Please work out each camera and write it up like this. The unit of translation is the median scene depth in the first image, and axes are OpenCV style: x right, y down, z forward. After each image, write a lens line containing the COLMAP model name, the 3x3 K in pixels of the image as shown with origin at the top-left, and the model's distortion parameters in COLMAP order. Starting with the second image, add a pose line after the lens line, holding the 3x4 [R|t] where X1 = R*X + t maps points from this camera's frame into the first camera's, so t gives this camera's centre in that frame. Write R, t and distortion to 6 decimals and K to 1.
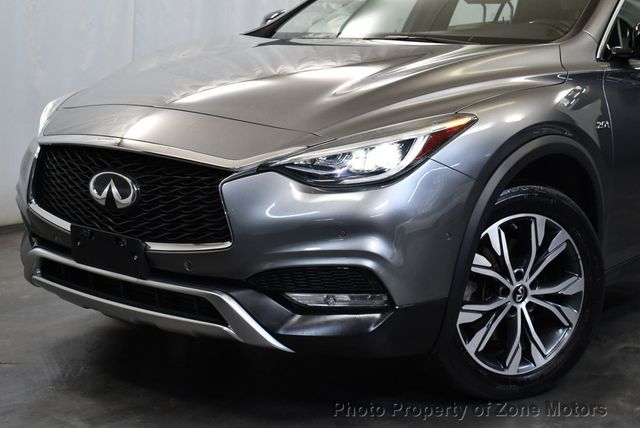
lens RADIAL K [[1143.8, 0, 319.3], [0, 1143.8, 215.7], [0, 0, 1]] dist [-0.036829, 0.000000]
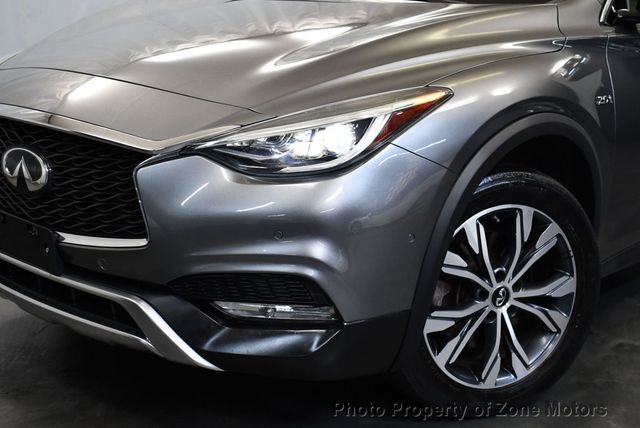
lens RADIAL K [[987.7, 0, 321.8], [0, 987.7, 215.8], [0, 0, 1]] dist [-0.052517, 0.000000]
pose [[0.999296, 0.022076, -0.030322, 0.062597], [-0.020066, 0.997679, 0.065072, -0.038498], [0.031688, -0.064418, 0.997420, 0.260072]]
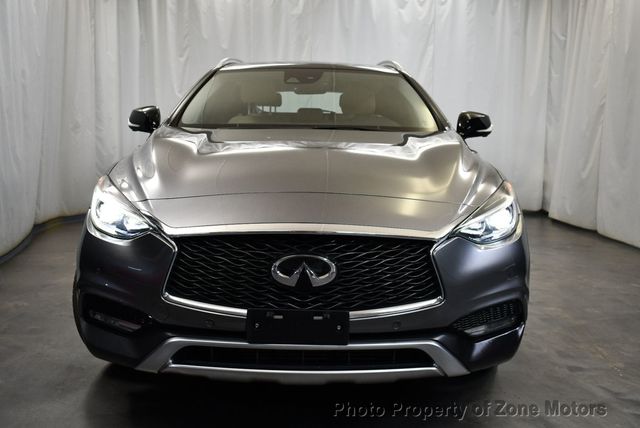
lens RADIAL K [[660.9, 0, 319.4], [0, 660.9, 213.5], [0, 0, 1]] dist [-0.012578, 0.000000]
pose [[0.744129, -0.099816, 0.660537, -0.562271], [0.110986, 0.993505, 0.025101, -0.088176], [-0.658752, 0.054632, 0.750374, 0.491739]]
